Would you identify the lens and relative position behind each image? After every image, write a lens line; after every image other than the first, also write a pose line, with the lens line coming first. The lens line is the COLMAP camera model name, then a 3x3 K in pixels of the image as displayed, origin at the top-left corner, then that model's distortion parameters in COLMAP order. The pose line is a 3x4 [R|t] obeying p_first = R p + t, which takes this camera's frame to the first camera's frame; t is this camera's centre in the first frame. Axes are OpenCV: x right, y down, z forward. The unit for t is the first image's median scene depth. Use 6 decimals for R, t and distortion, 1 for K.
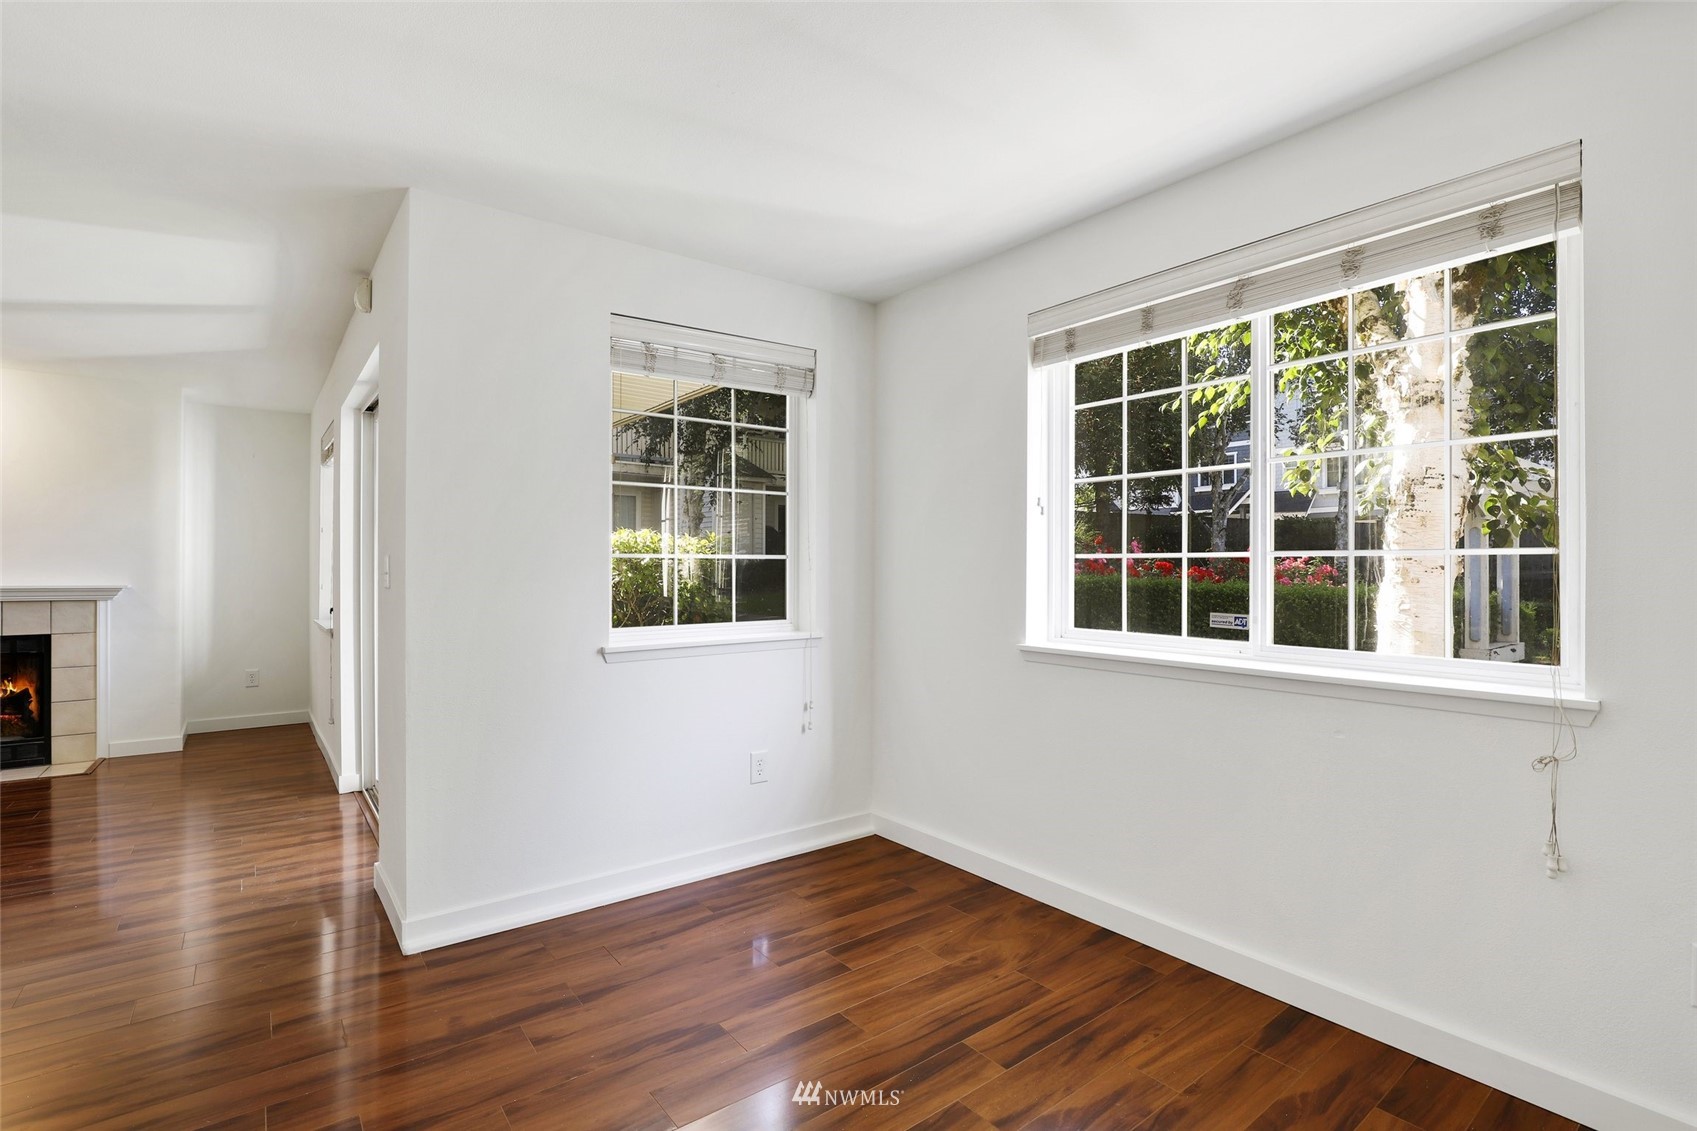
lens RADIAL K [[796.6, 0, 858.2], [0, 796.6, 565.6], [0, 0, 1]] dist [-0.019283, 0.002735]
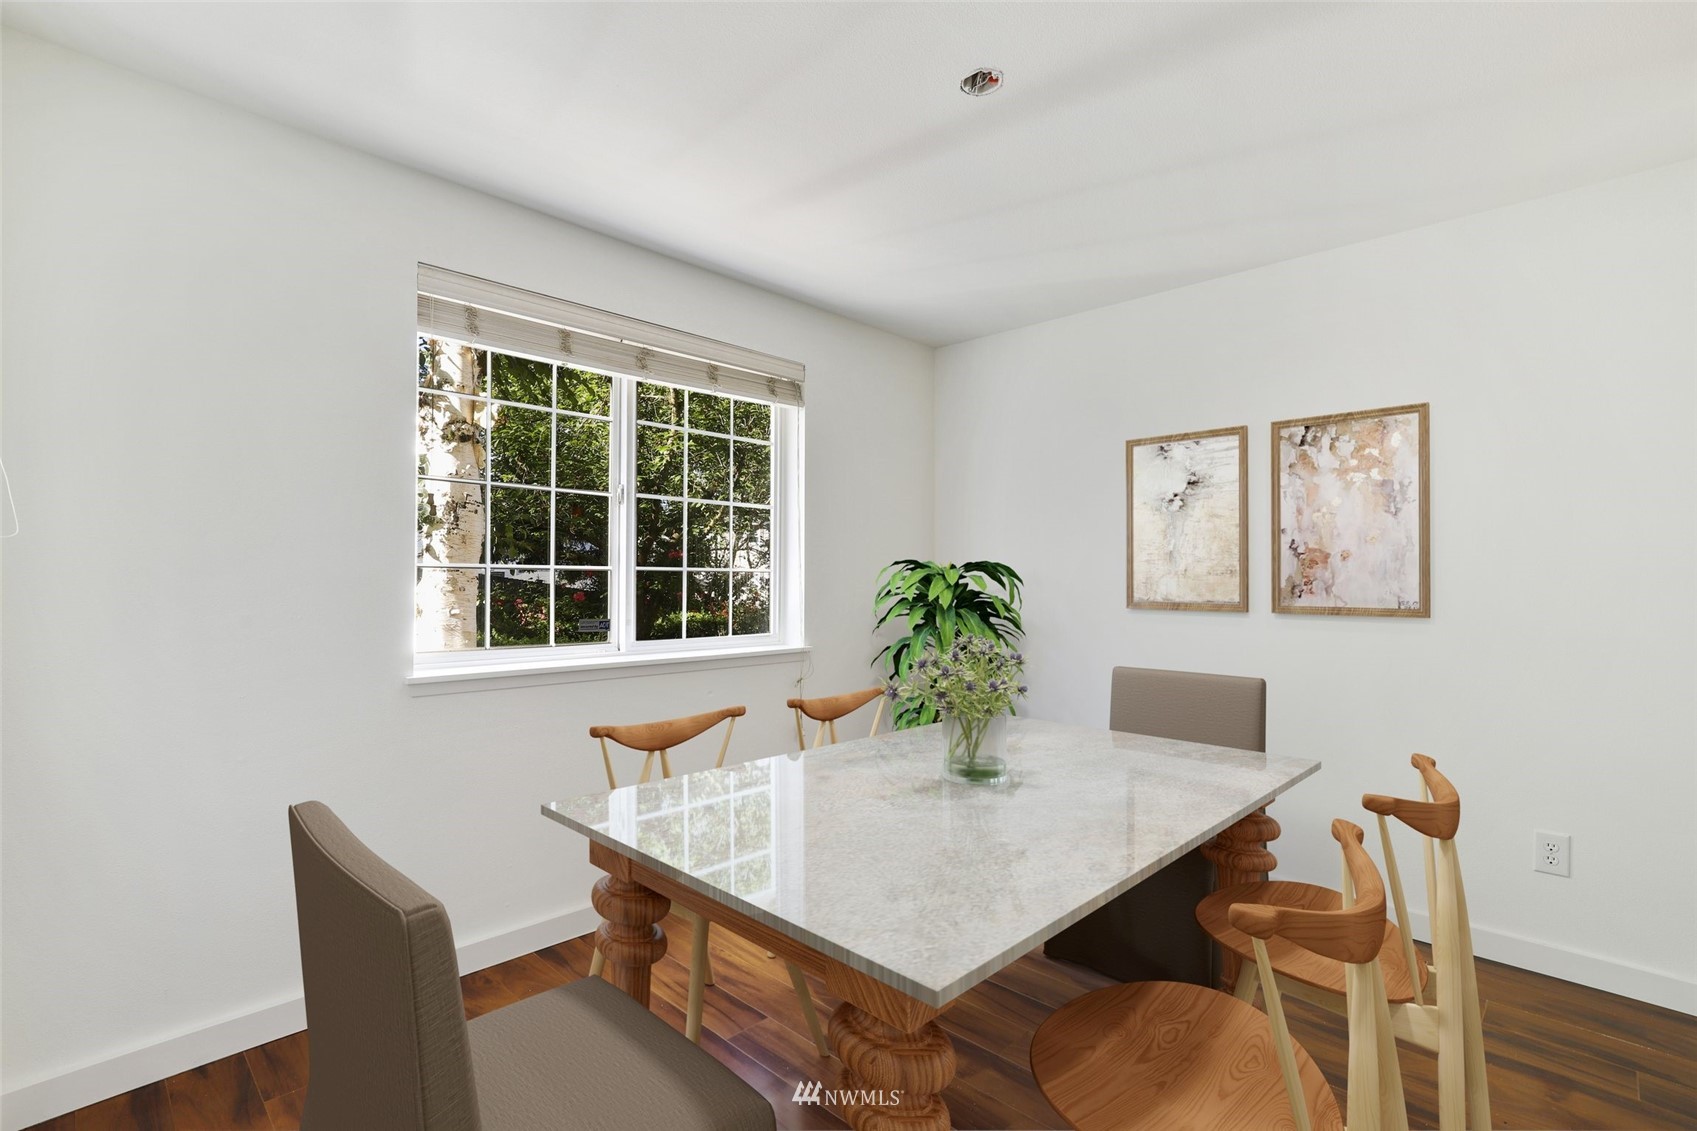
lens RADIAL K [[796.6, 0, 858.5], [0, 796.6, 572.5], [0, 0, 1]] dist [-0.019283, 0.002735]
pose [[-0.157217, 0.005837, 0.987547, -0.718701], [-0.005306, 0.999963, -0.006755, -0.001759], [-0.987550, -0.006302, -0.157180, 0.776210]]
